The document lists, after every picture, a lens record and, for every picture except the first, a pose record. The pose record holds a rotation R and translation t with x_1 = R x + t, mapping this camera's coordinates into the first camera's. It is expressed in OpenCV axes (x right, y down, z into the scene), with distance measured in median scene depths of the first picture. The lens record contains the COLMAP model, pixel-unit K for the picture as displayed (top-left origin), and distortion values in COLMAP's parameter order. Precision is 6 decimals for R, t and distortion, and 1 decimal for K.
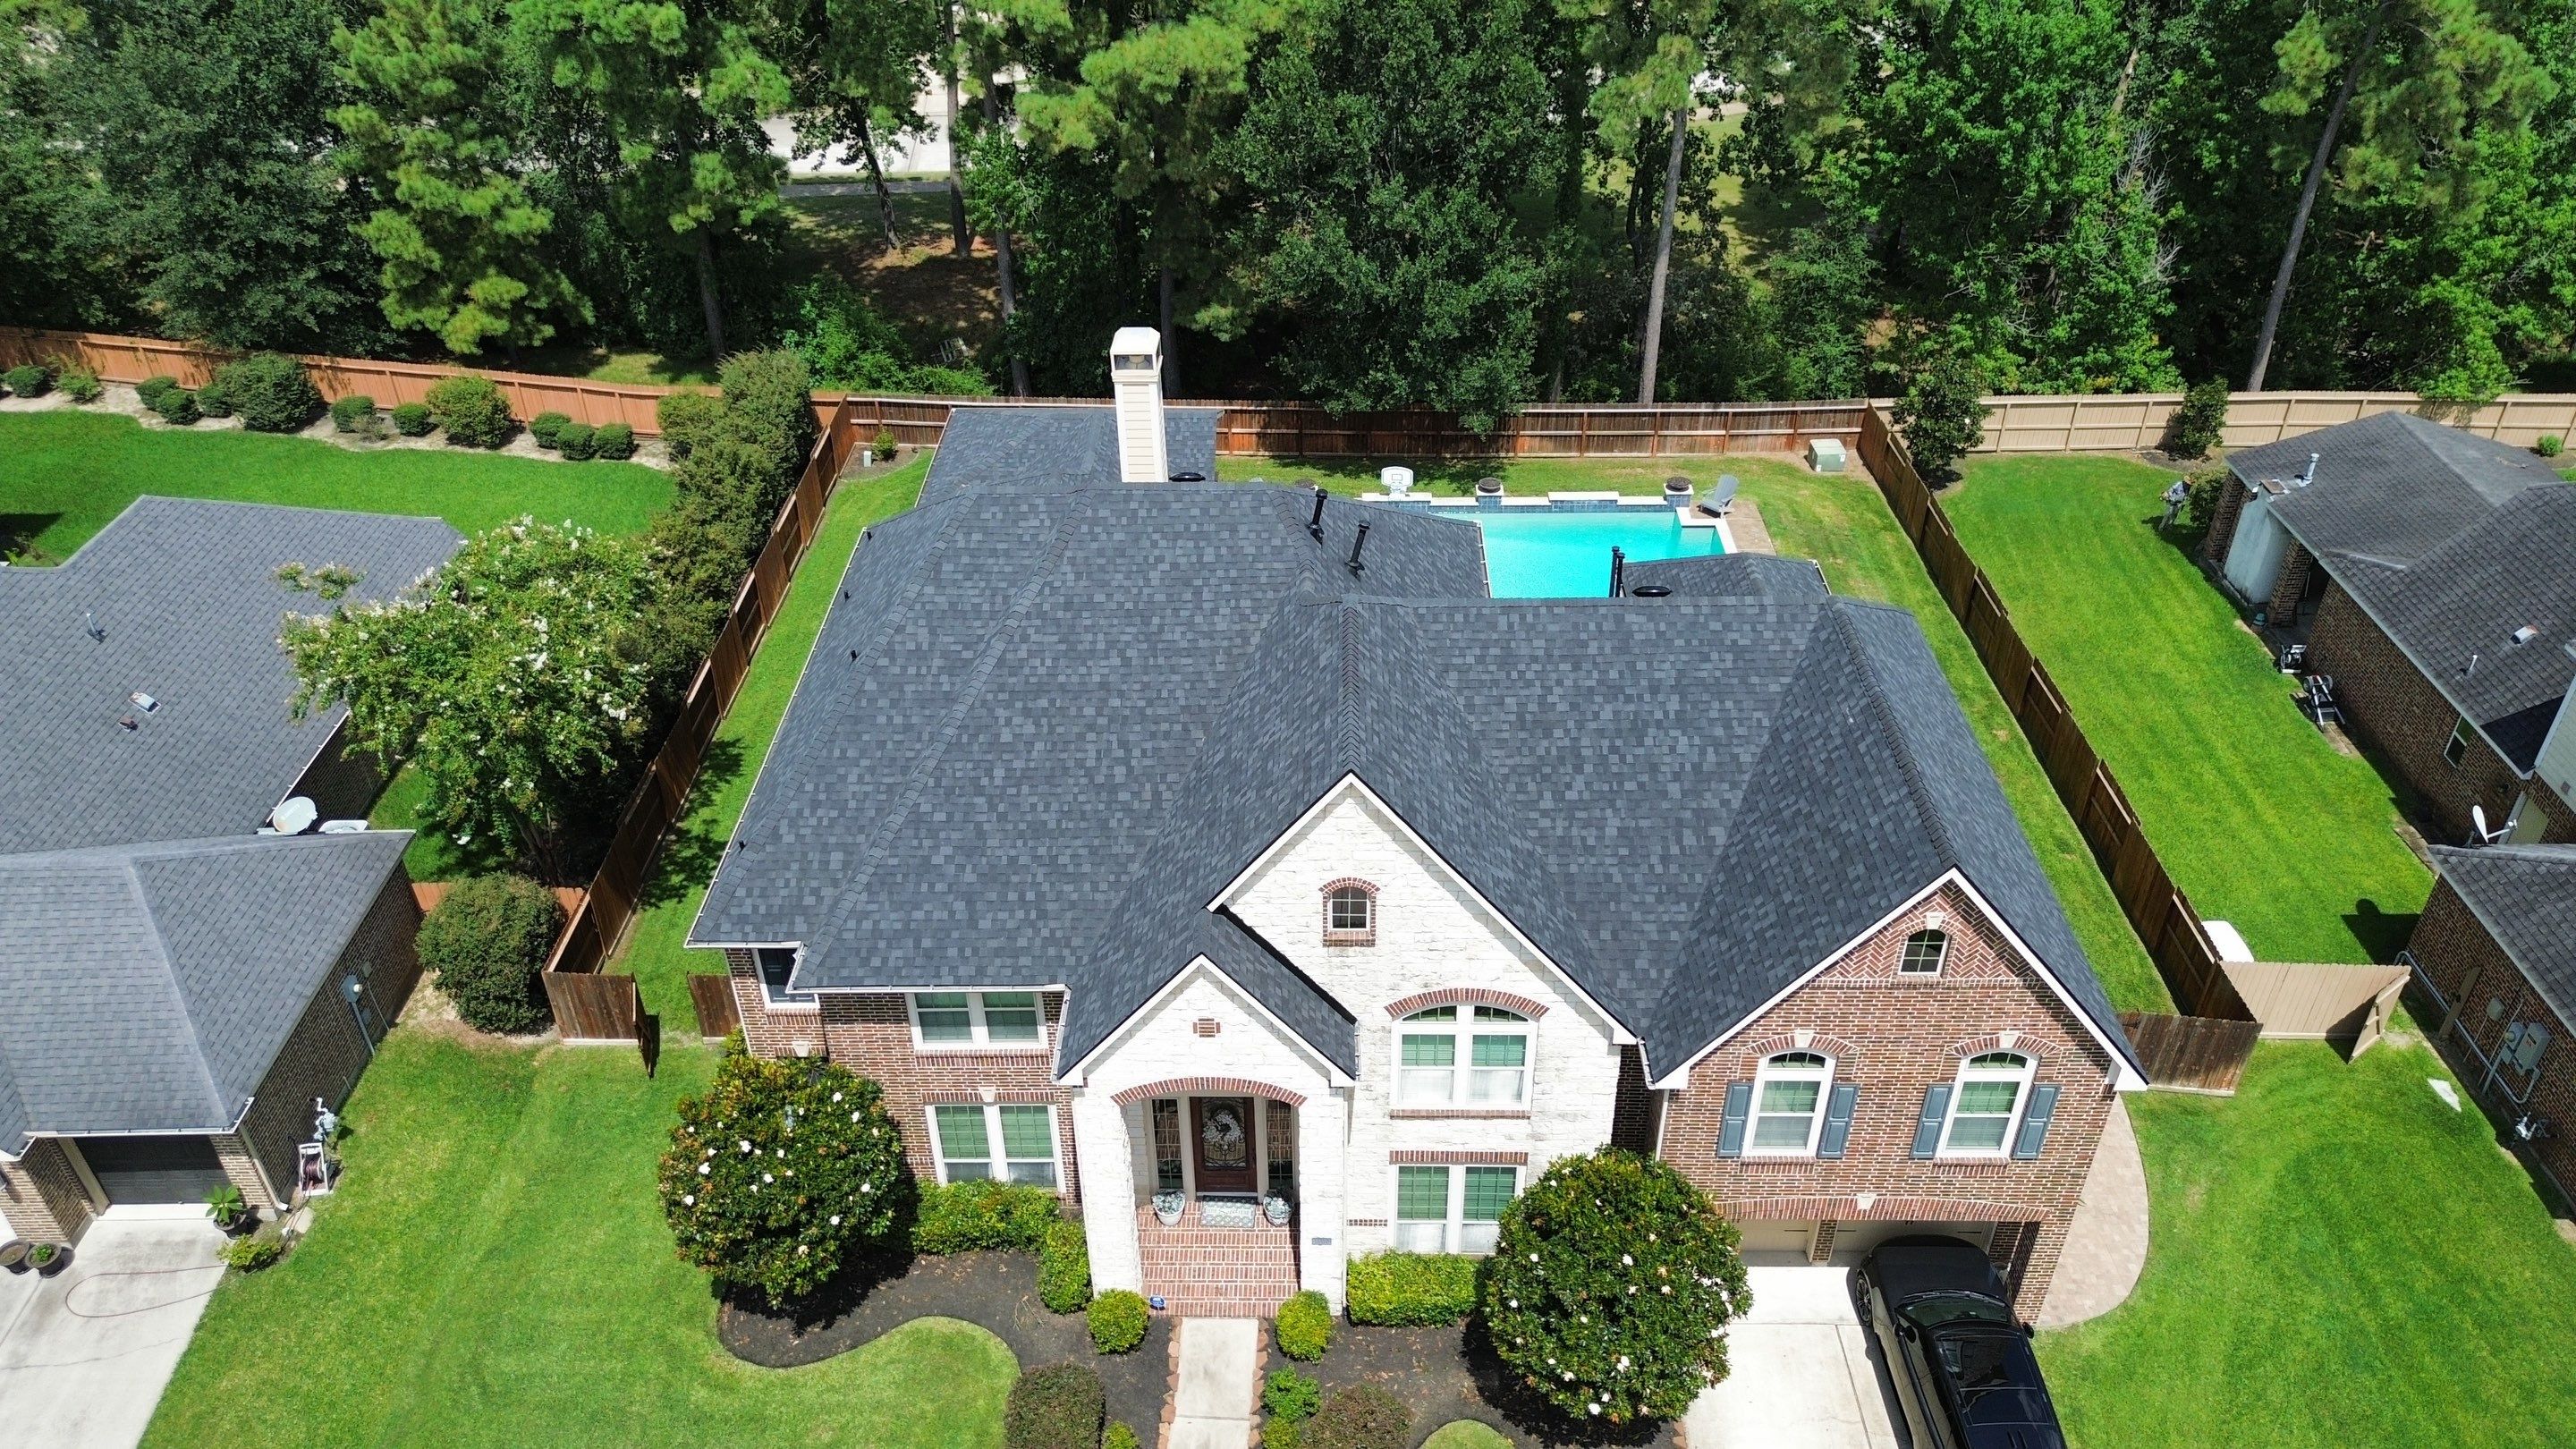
lens RADIAL K [[1817.3, 0, 1288.0], [0, 1817.3, 724.5], [0, 0, 1]] dist [0.005709, -0.004646]
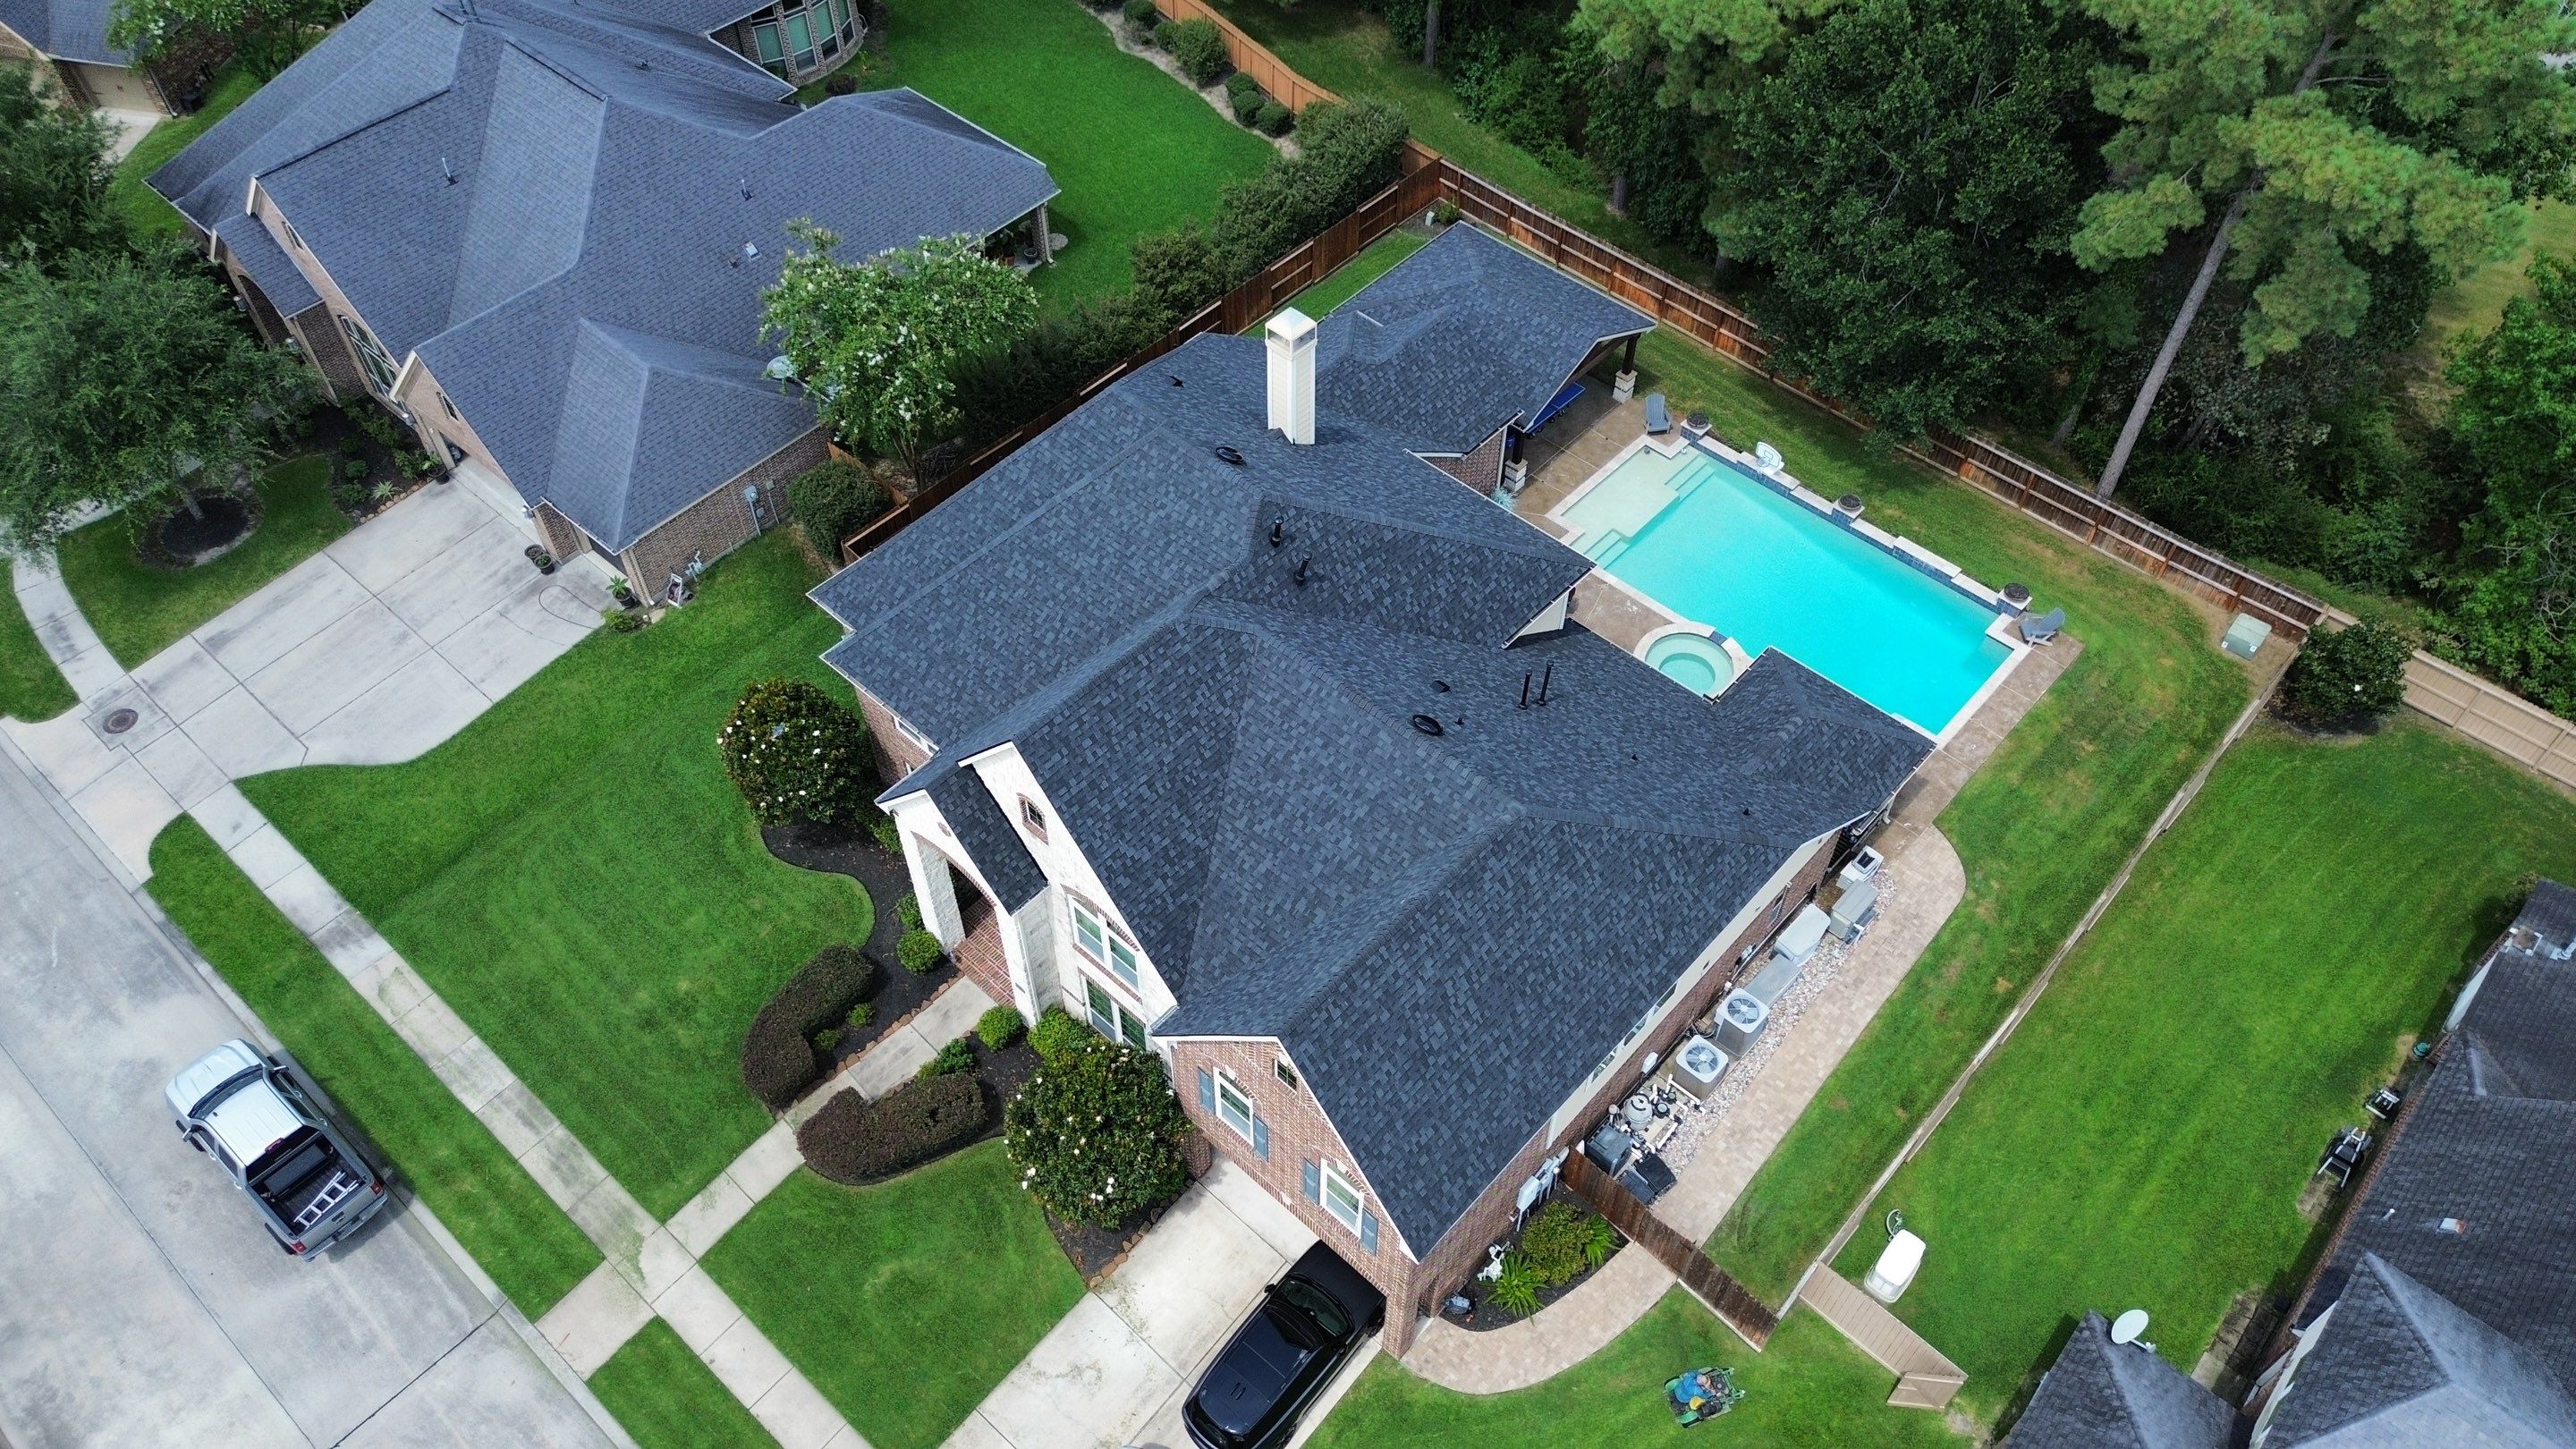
lens RADIAL K [[1823.3, 0, 1288.0], [0, 1823.3, 724.5], [0, 0, 1]] dist [0.000912, -0.000424]
pose [[0.748728, 0.520553, -0.410403, 0.558556], [-0.391900, 0.846949, 0.359293, -0.419988], [0.534622, -0.108176, 0.838139, -0.069709]]
